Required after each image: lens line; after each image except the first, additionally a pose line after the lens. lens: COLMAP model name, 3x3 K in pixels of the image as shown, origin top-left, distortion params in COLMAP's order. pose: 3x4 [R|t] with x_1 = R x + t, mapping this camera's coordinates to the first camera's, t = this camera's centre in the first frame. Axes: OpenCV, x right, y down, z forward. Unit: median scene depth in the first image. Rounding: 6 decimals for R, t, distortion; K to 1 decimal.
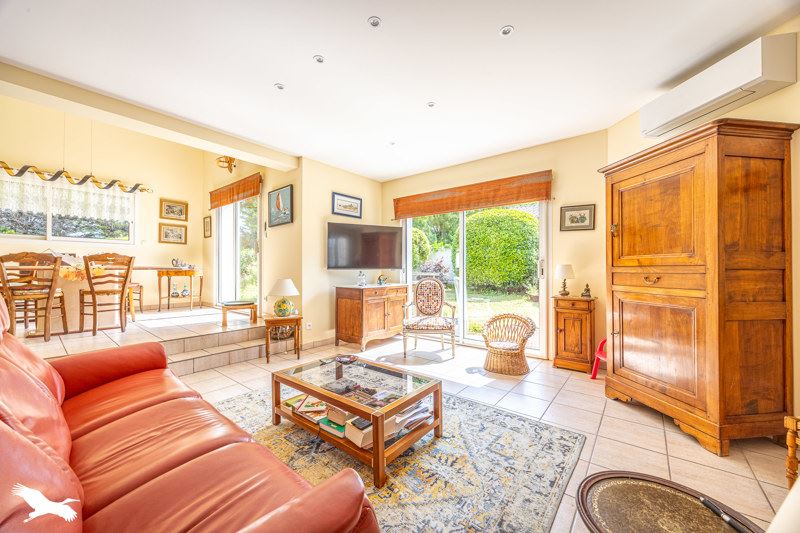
lens RADIAL K [[304.3, 0, 403.2], [0, 304.3, 261.7], [0, 0, 1]] dist [0.000461, 0.000050]
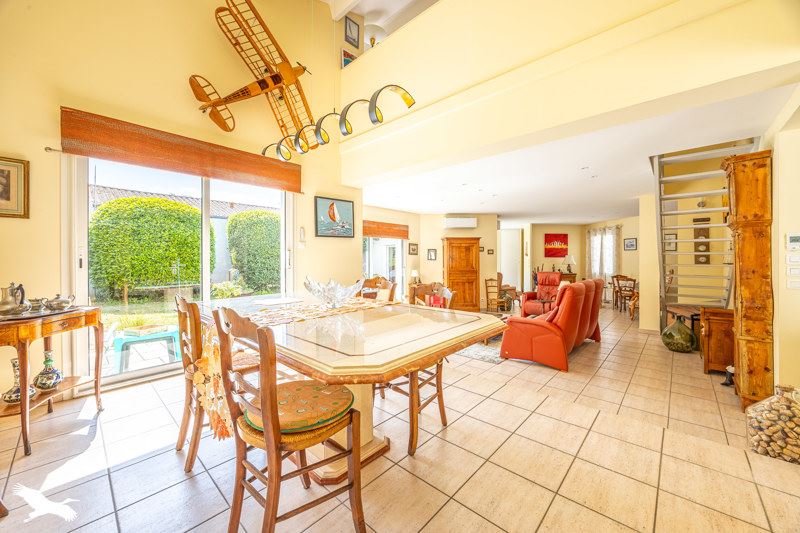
lens RADIAL K [[304.3, 0, 403.2], [0, 304.3, 261.7], [0, 0, 1]] dist [0.000461, 0.000050]
pose [[0.069807, -0.006724, 0.997538, -1.270549], [-0.013645, 0.999877, 0.007694, -0.050199], [-0.997467, -0.014148, 0.069707, 0.677599]]
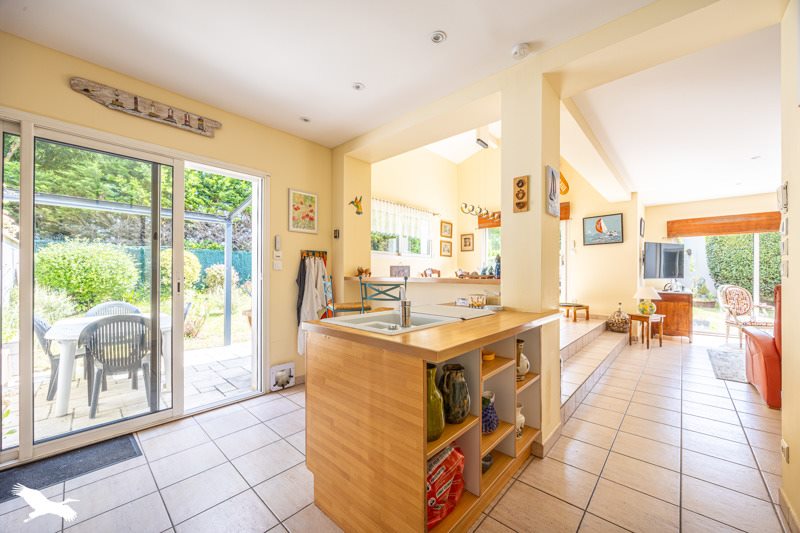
lens RADIAL K [[304.8, 0, 401.2], [0, 304.8, 270.4], [0, 0, 1]] dist [-0.000377, -0.000006]
pose [[0.997239, 0.003705, -0.074170, -1.088778], [-0.002972, 0.999946, 0.009993, -0.018923], [0.074203, -0.009745, 0.997196, -0.327070]]
